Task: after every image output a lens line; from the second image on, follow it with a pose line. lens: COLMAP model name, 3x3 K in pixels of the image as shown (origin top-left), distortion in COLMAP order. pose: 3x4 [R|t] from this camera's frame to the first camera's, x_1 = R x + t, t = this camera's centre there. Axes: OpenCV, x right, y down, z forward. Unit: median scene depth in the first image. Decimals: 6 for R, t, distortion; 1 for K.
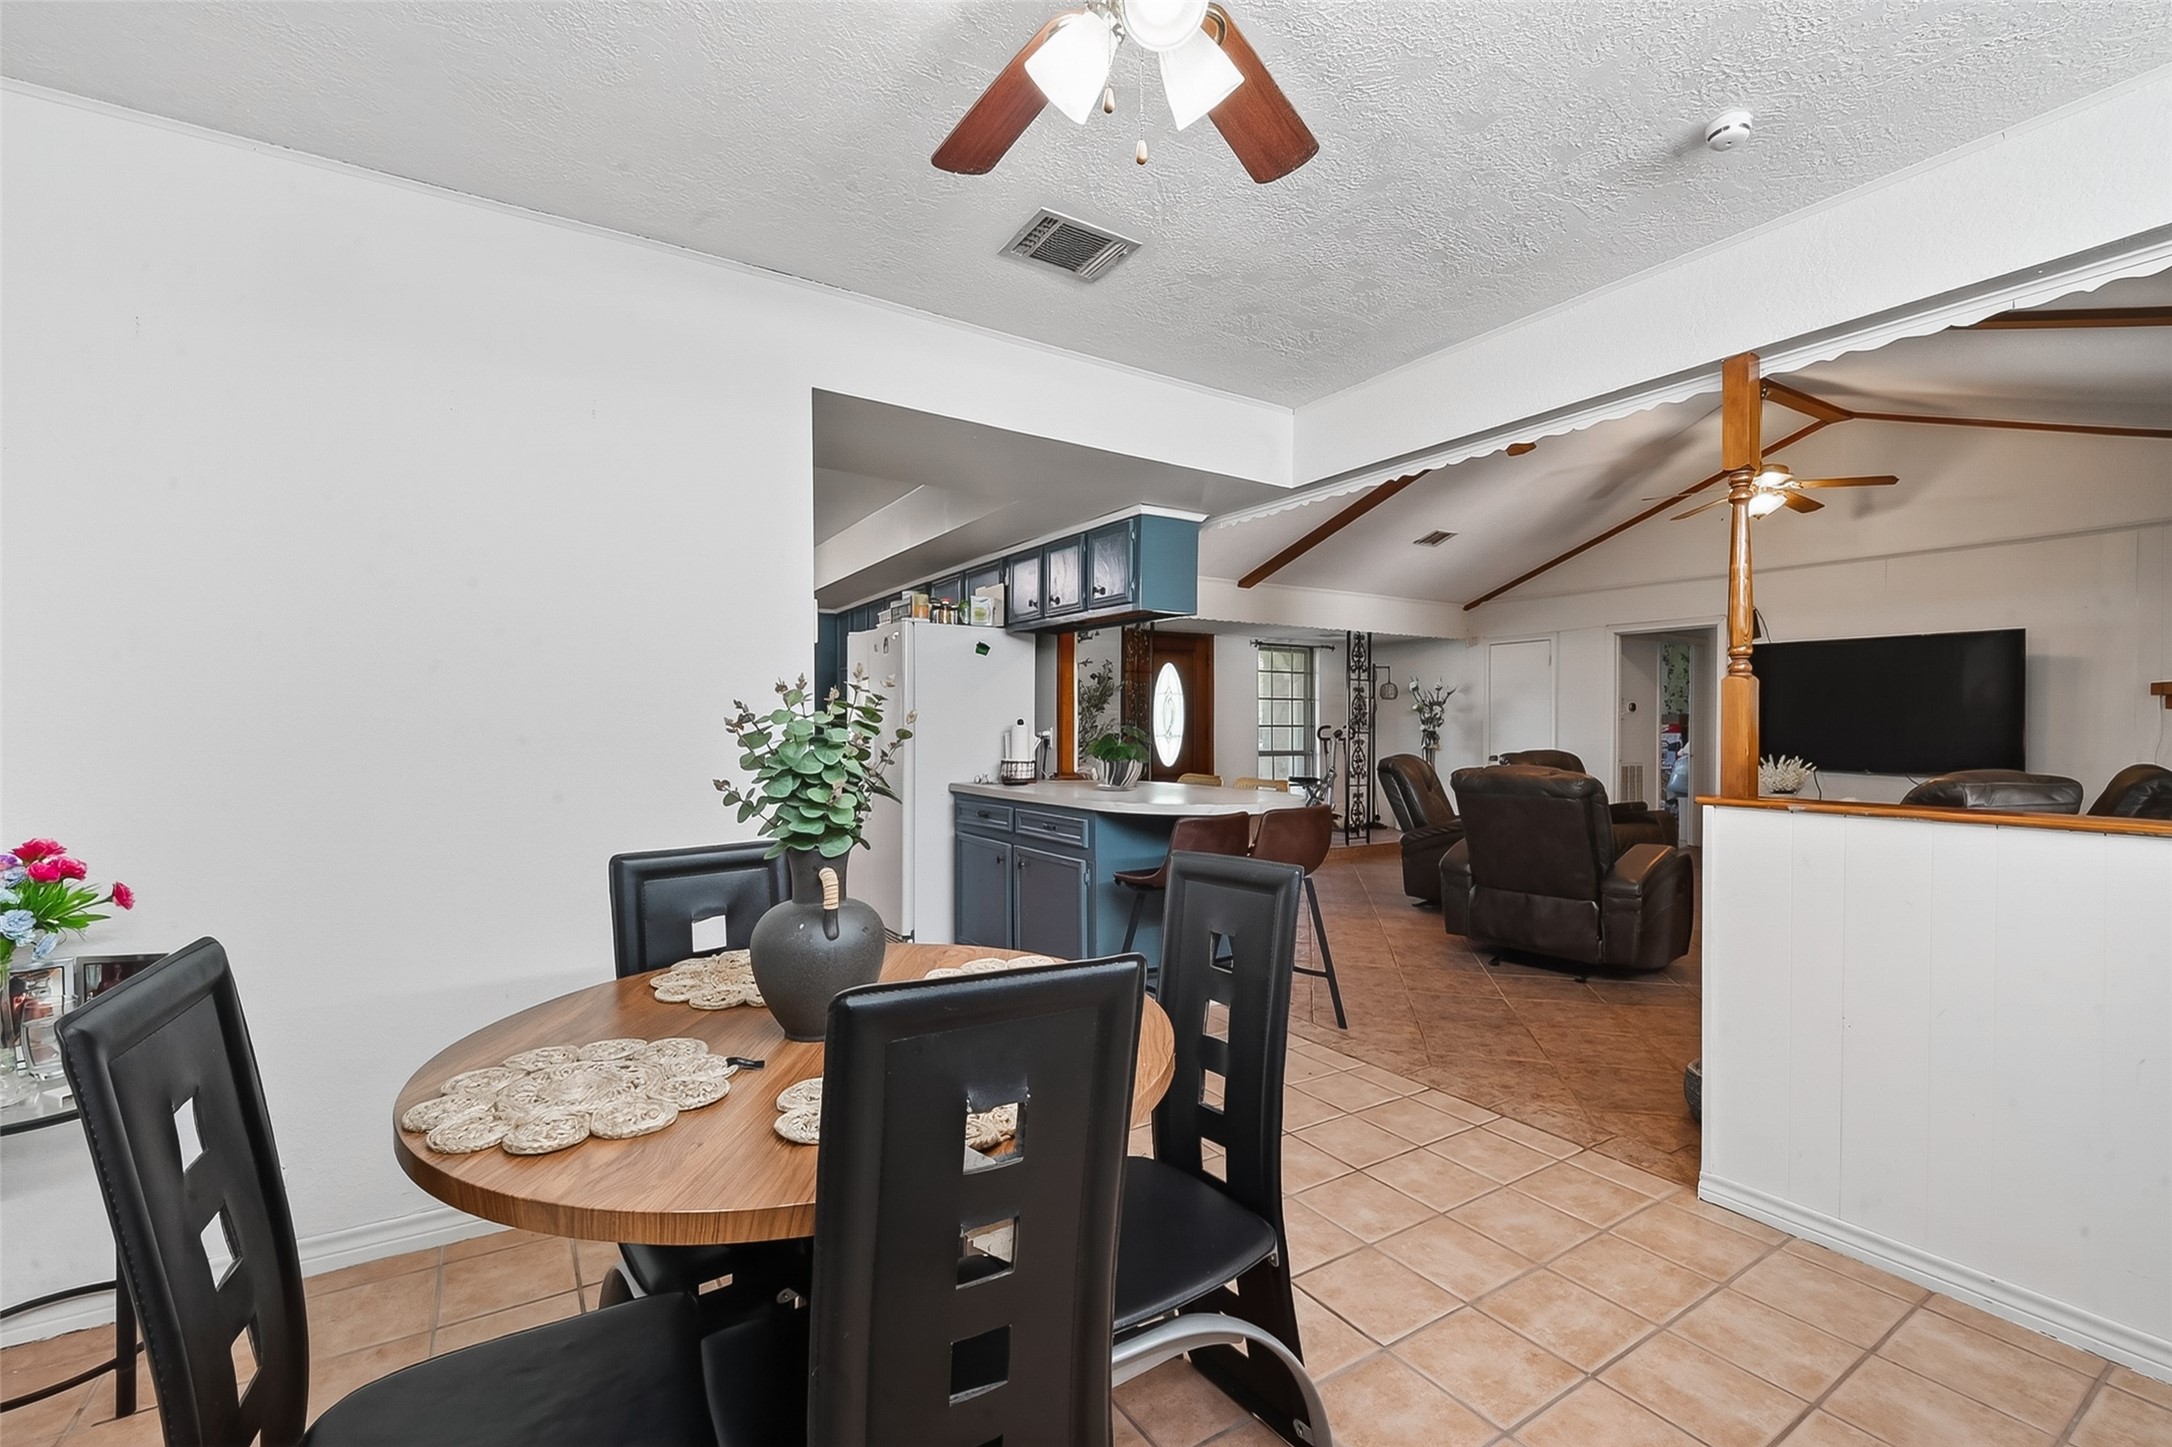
lens RADIAL K [[927.5, 0, 1212.5], [0, 927.5, 726.6], [0, 0, 1]] dist [-0.001004, -0.000142]
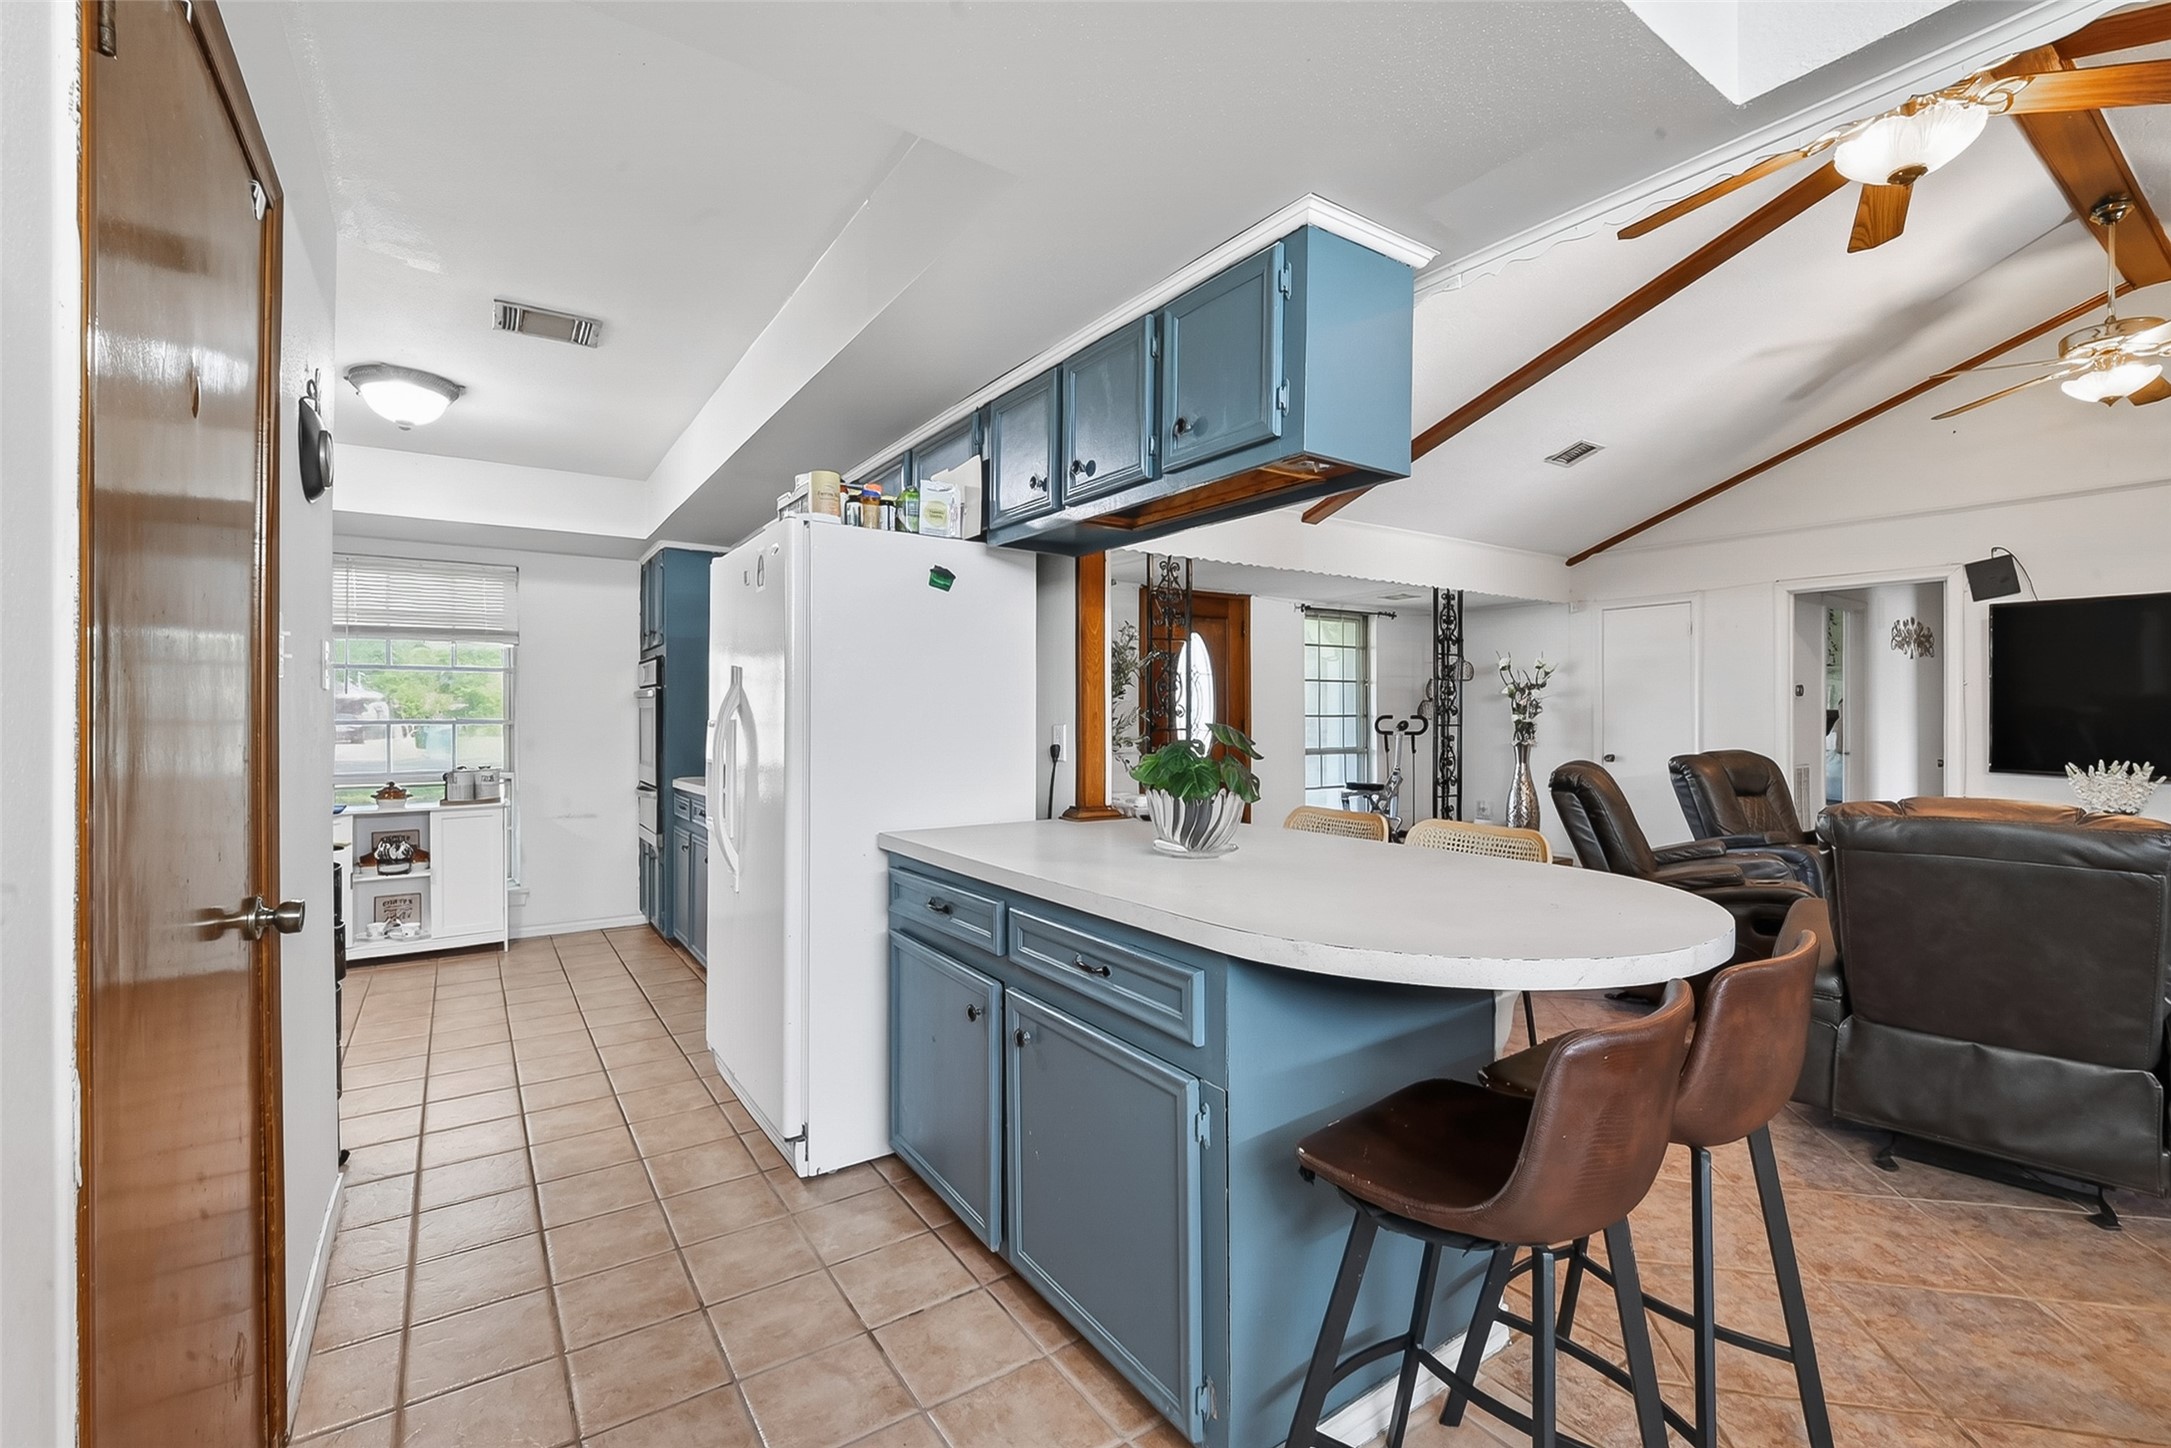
lens RADIAL K [[927.0, 0, 1130.0], [0, 927.0, 711.4], [0, 0, 1]] dist [-0.001004, -0.000142]
pose [[0.998557, -0.001112, -0.053697, -0.103181], [0.000980, 0.999996, -0.002493, -0.005059], [0.053700, 0.002437, 0.998554, 0.440426]]
